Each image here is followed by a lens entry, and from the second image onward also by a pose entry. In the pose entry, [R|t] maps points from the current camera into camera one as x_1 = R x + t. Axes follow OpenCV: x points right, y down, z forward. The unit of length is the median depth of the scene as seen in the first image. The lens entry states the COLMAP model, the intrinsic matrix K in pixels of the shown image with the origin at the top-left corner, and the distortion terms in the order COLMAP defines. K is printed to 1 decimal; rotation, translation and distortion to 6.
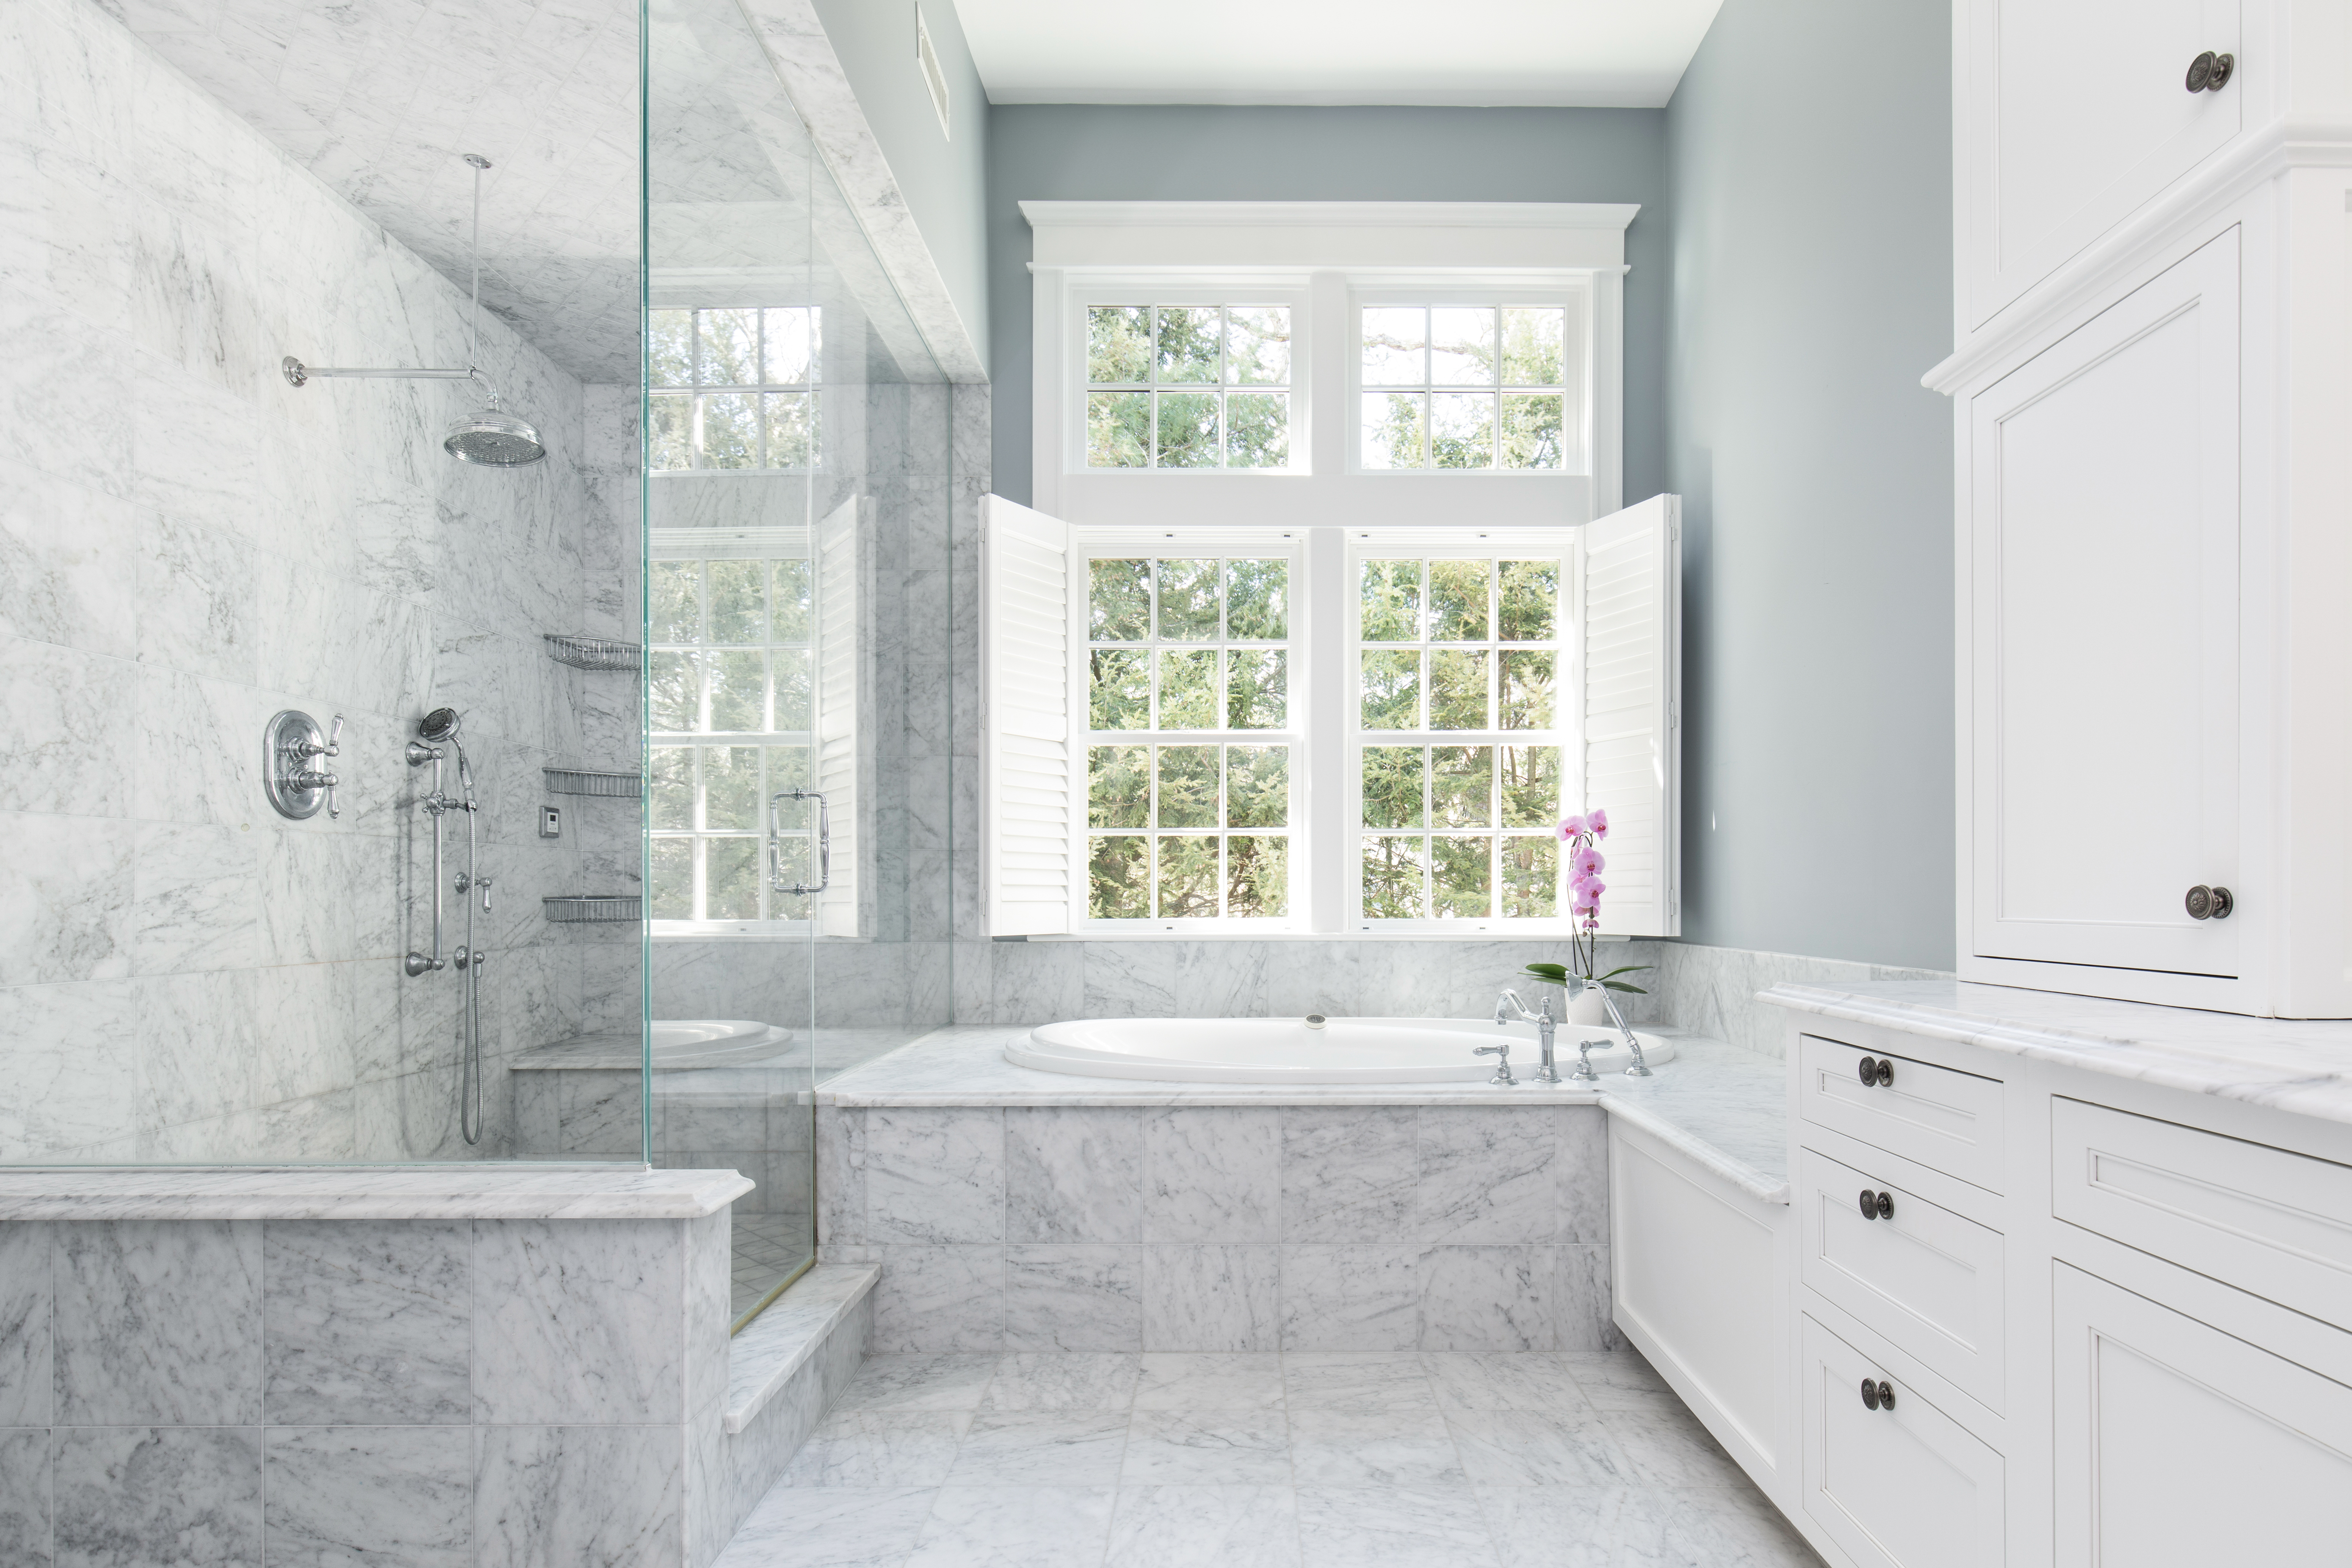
lens RADIAL K [[1342.3, 0, 1180.7], [0, 1342.3, 887.1], [0, 0, 1]] dist [0.001393, -0.000137]
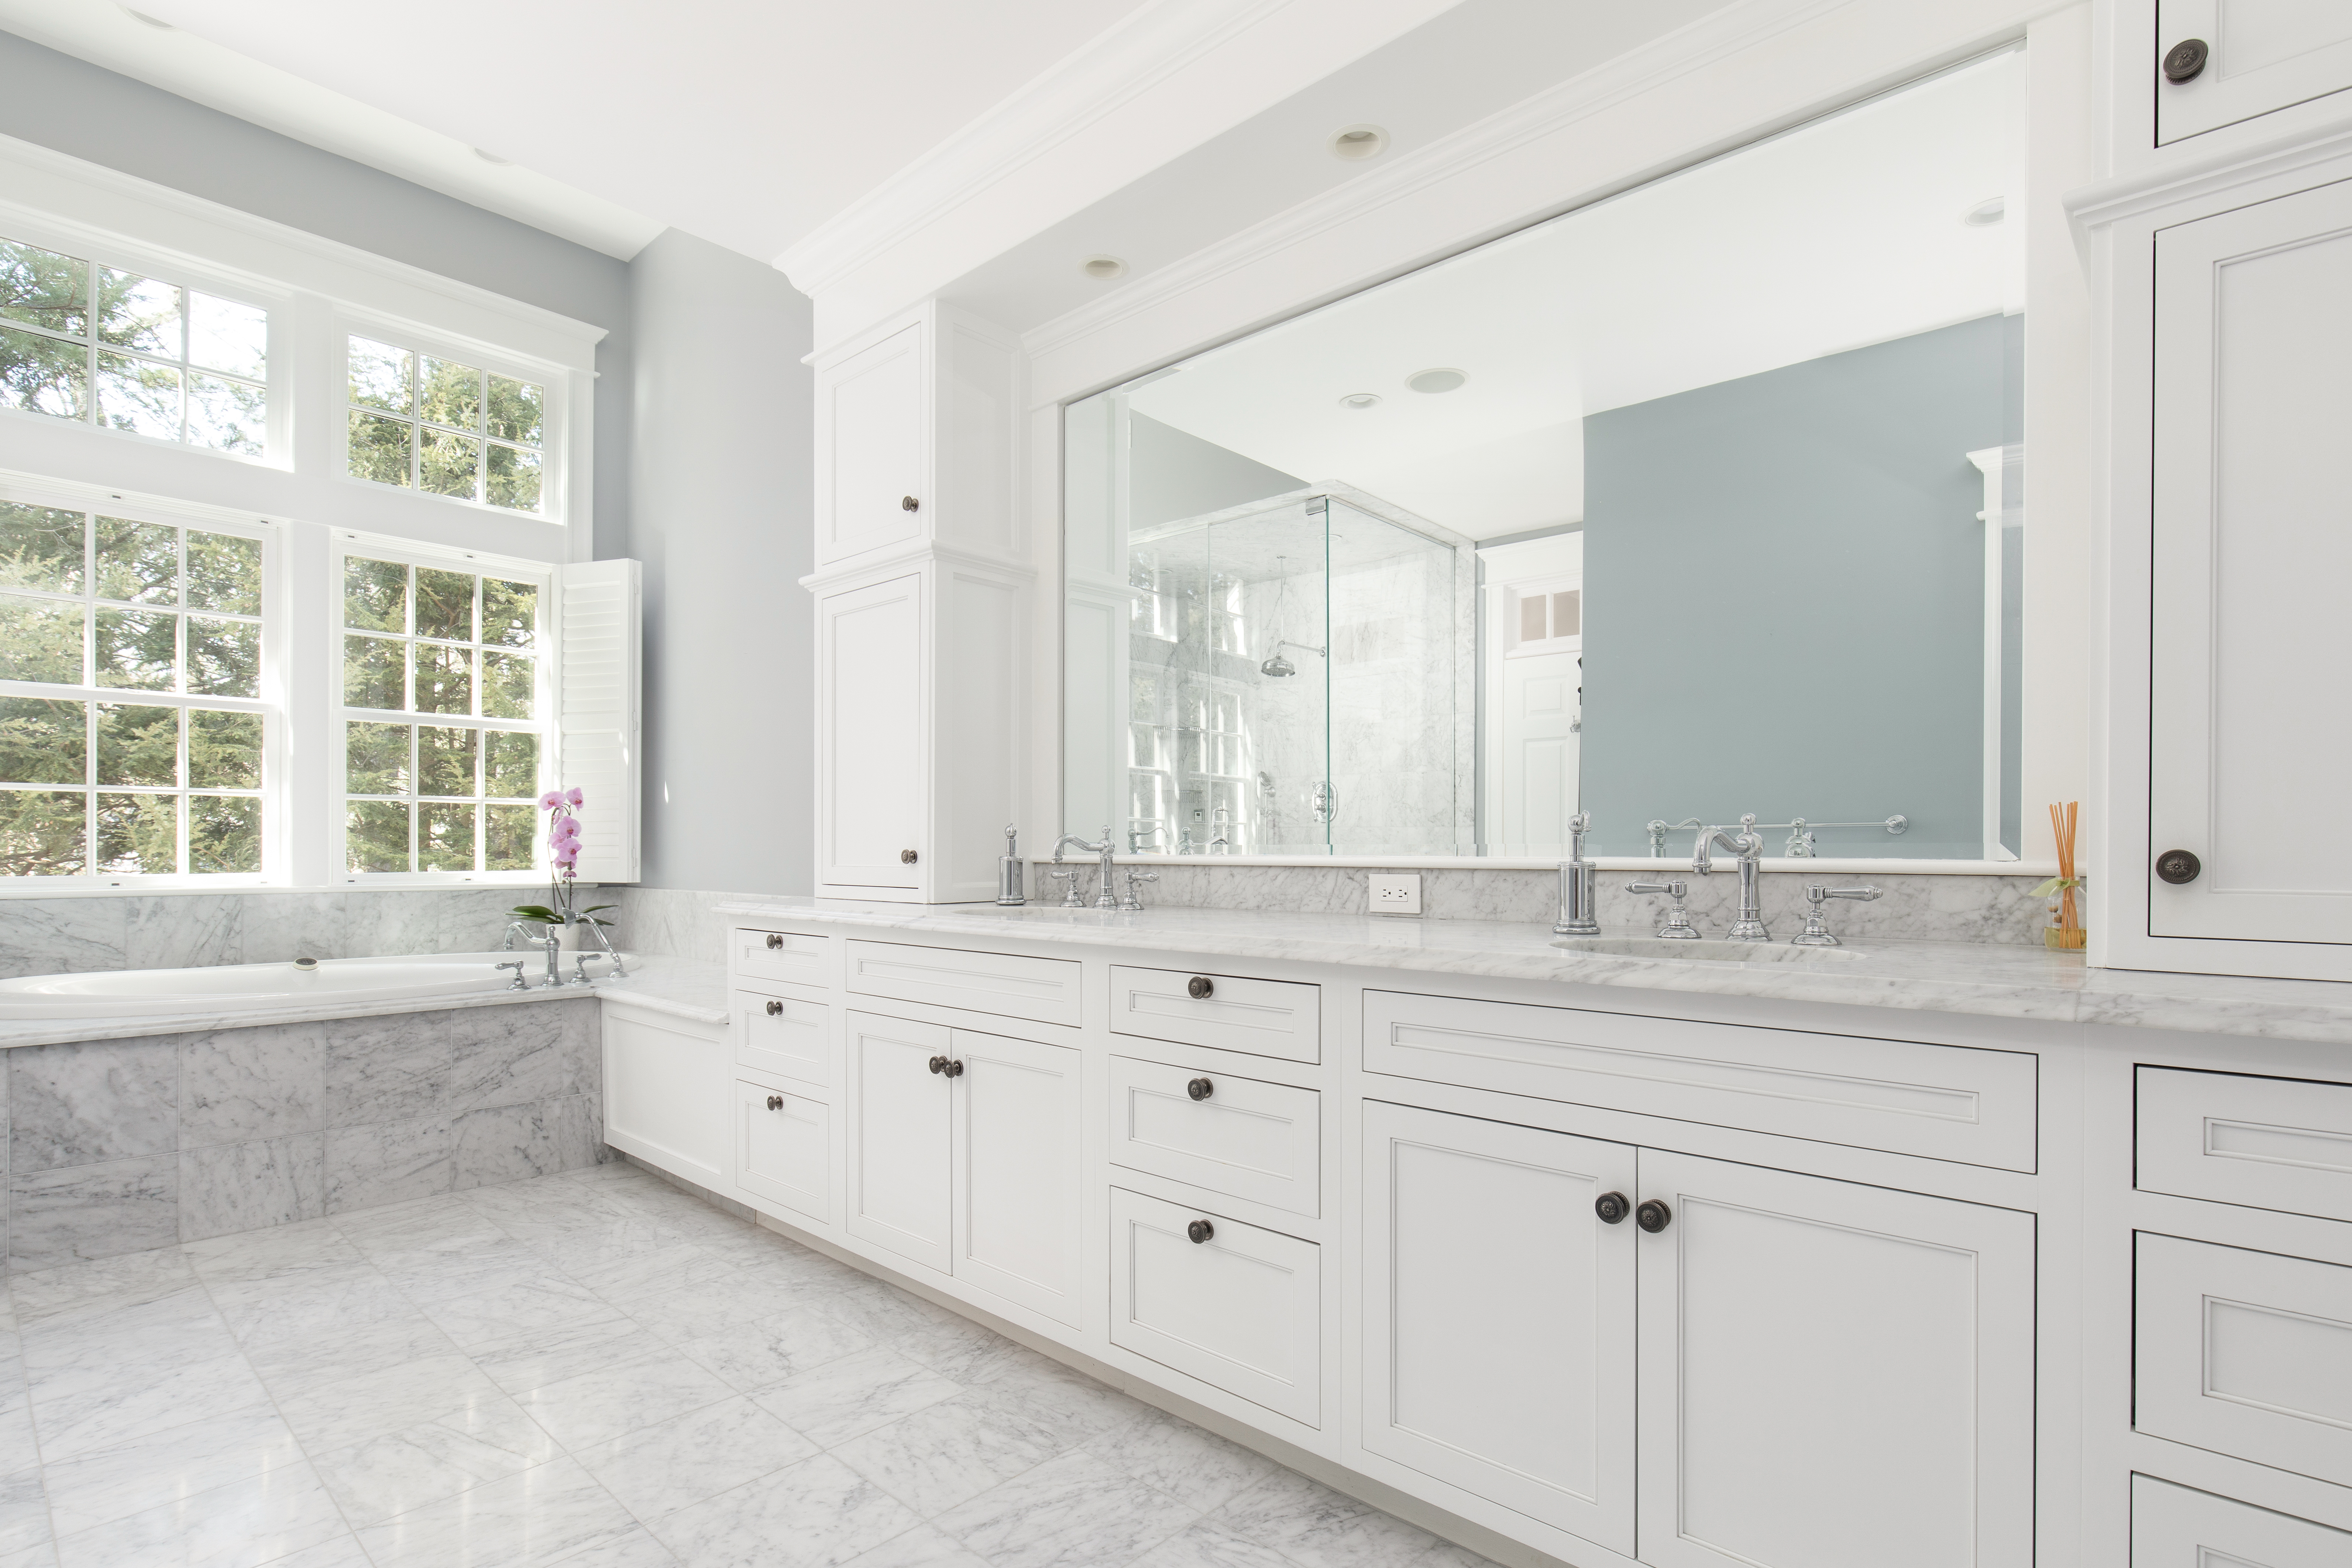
lens RADIAL K [[1139.5, 0, 1184.0], [0, 1139.5, 852.9], [0, 0, 1]] dist [0.002859, 0.001148]
pose [[0.679868, 0.001025, 0.733333, -0.162361], [-0.005729, 0.999976, 0.003914, -0.002517], [-0.733312, -0.006862, 0.679858, -0.310864]]
